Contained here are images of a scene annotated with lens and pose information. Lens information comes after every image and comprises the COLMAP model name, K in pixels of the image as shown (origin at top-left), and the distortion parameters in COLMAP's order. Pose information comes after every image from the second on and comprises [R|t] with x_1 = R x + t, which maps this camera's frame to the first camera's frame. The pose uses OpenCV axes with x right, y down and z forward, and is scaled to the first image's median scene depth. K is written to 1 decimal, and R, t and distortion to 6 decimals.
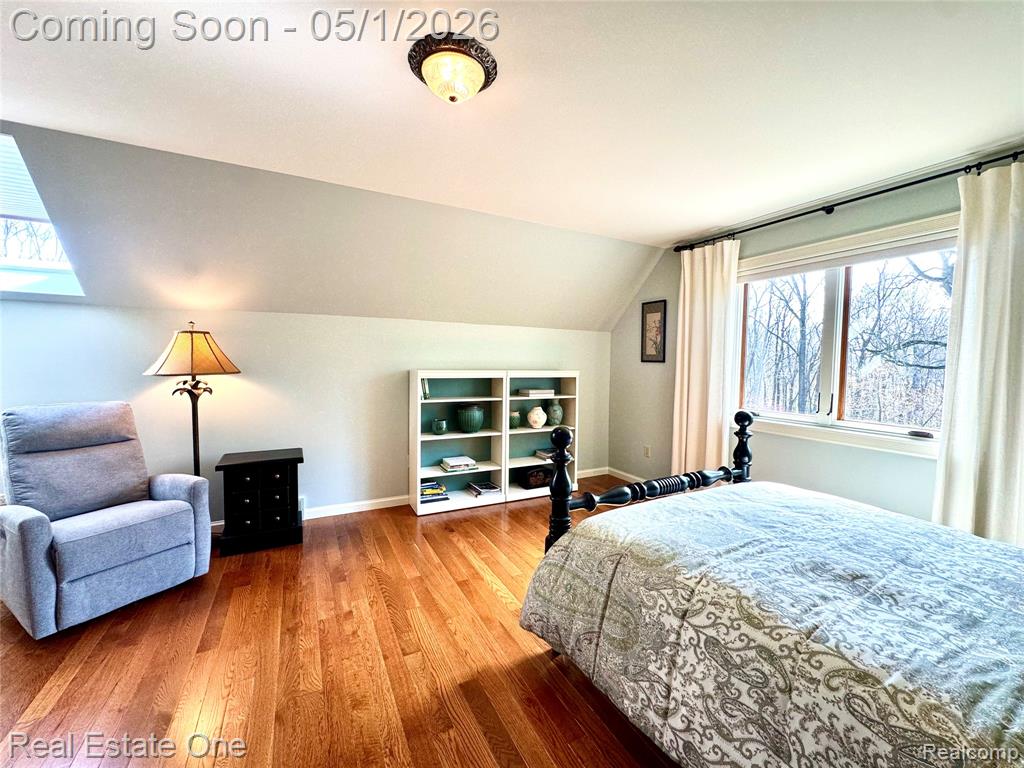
lens RADIAL K [[408.4, 0, 512.0], [0, 408.4, 384.0], [0, 0, 1]] dist [-0.007816, -0.000043]
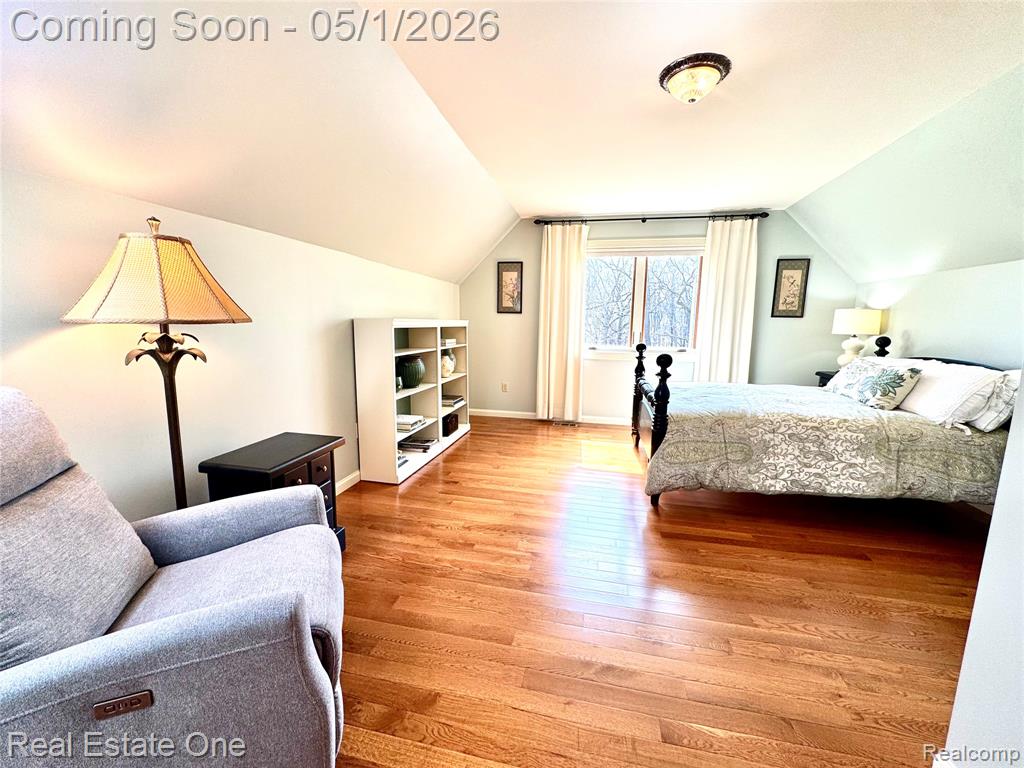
lens RADIAL K [[408.4, 0, 512.0], [0, 408.4, 384.0], [0, 0, 1]] dist [-0.007816, -0.000043]
pose [[0.636269, -0.118129, 0.762370, -0.904764], [0.035986, 0.991676, 0.123626, 0.008234], [-0.770628, -0.051224, 0.635223, 0.323355]]
